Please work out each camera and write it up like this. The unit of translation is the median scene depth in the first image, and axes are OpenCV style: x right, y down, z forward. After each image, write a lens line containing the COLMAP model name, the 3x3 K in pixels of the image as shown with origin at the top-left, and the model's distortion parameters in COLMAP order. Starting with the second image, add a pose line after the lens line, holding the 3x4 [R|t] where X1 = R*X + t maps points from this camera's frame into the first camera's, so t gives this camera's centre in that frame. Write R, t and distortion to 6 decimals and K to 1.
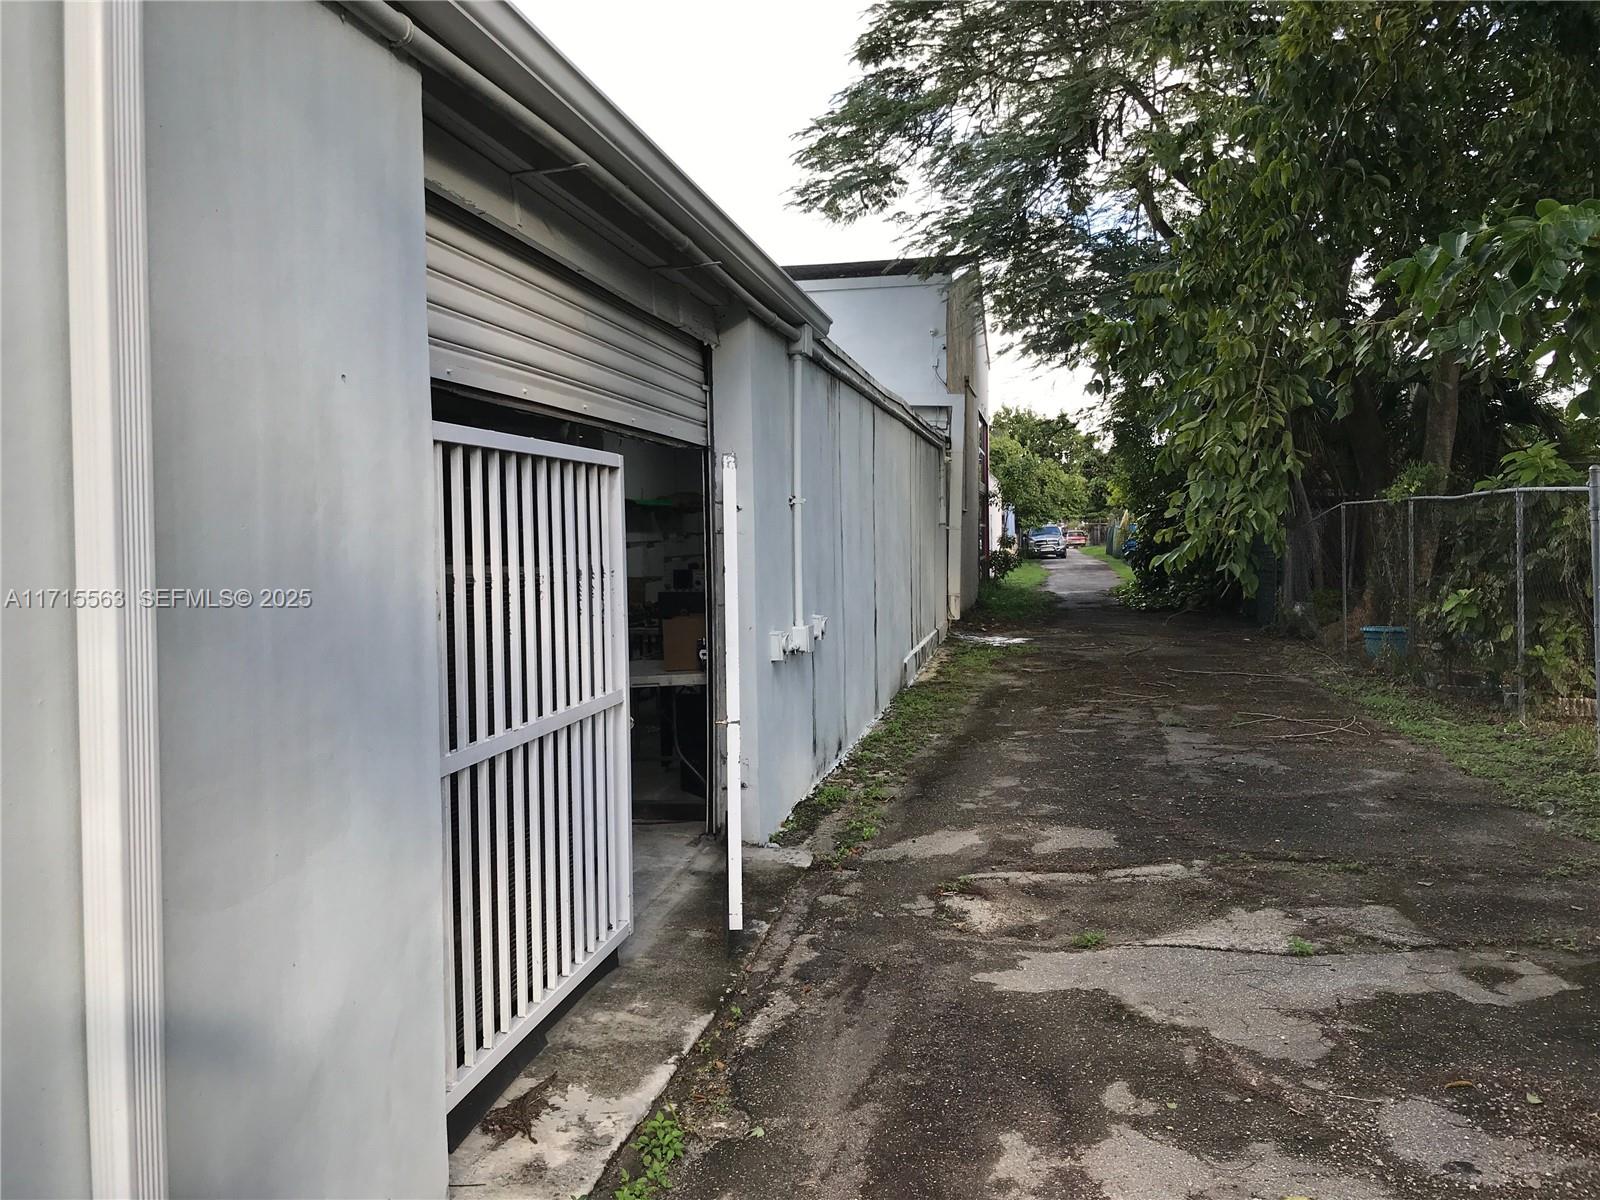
lens RADIAL K [[1309.6, 0, 796.4], [0, 1309.6, 587.8], [0, 0, 1]] dist [0.053147, -0.080772]
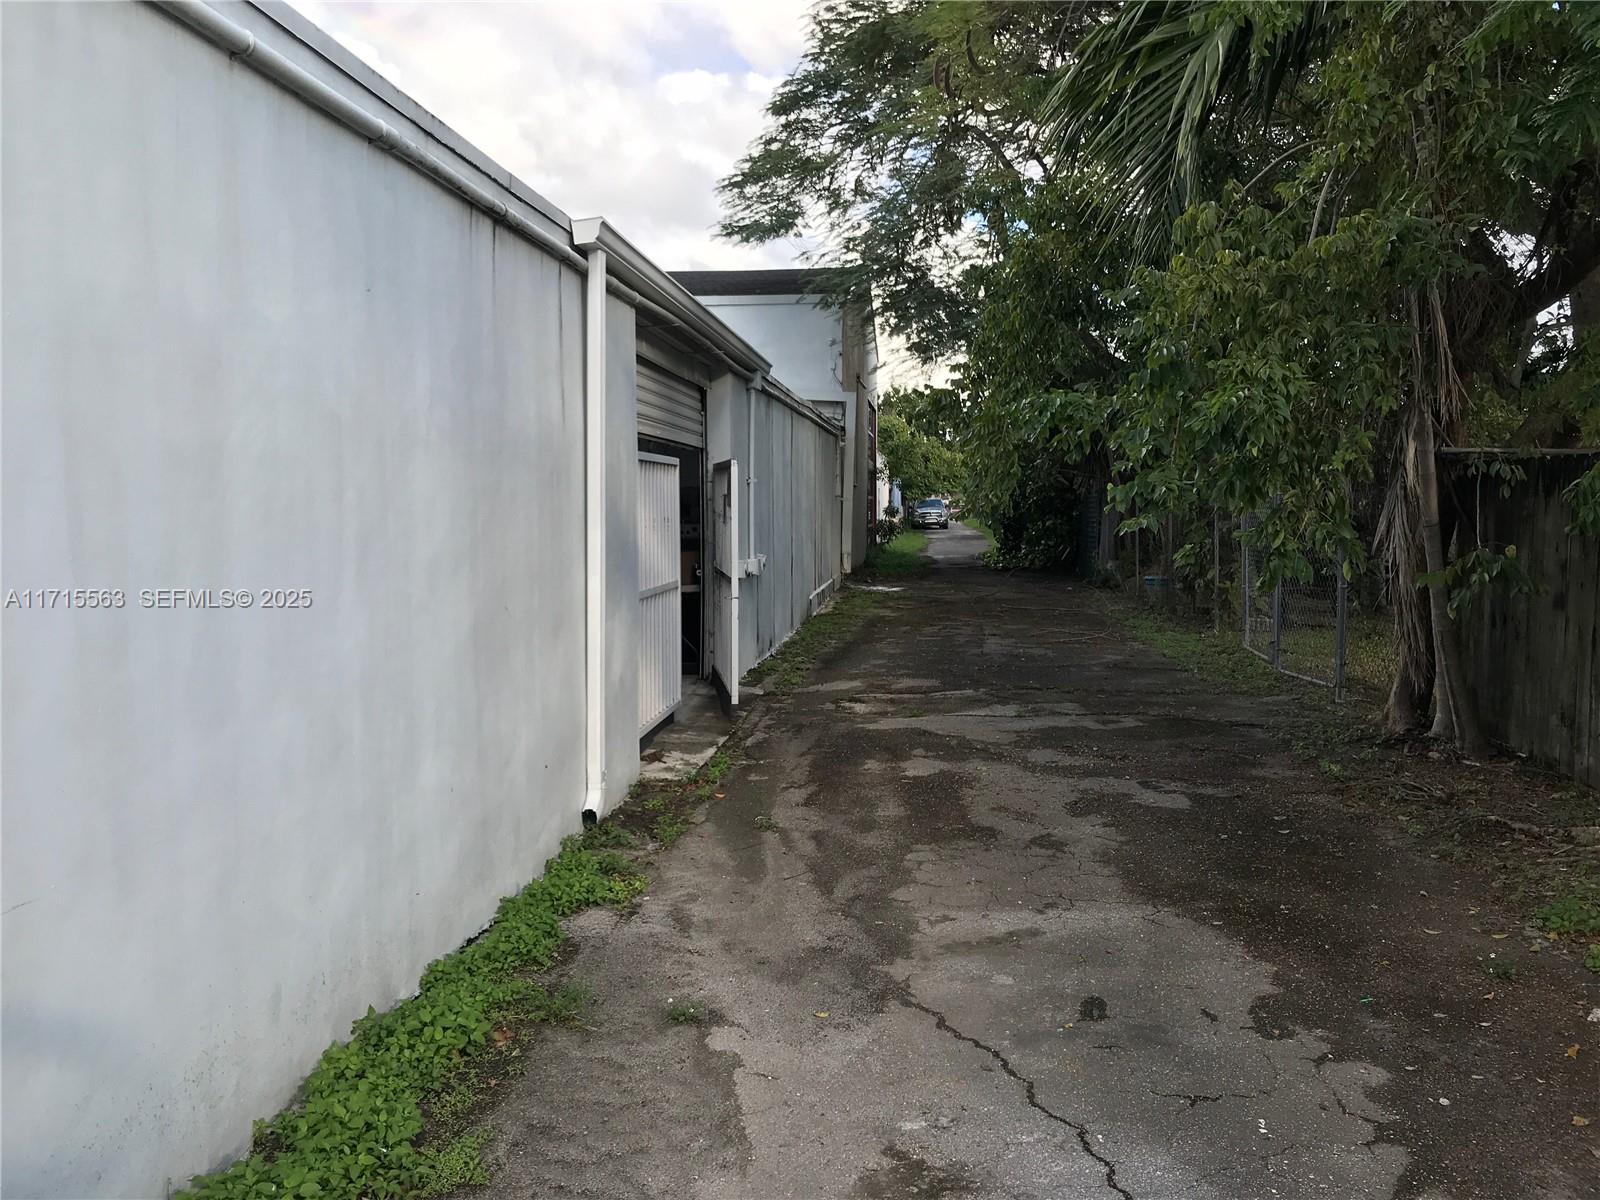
lens RADIAL K [[1309.6, 0, 798.3], [0, 1309.6, 602.9], [0, 0, 1]] dist [0.053147, -0.080772]
pose [[0.996405, 0.006526, 0.084464, -0.034805], [-0.009387, 0.999394, 0.033516, 0.013217], [-0.084194, -0.034188, 0.995863, -0.276863]]
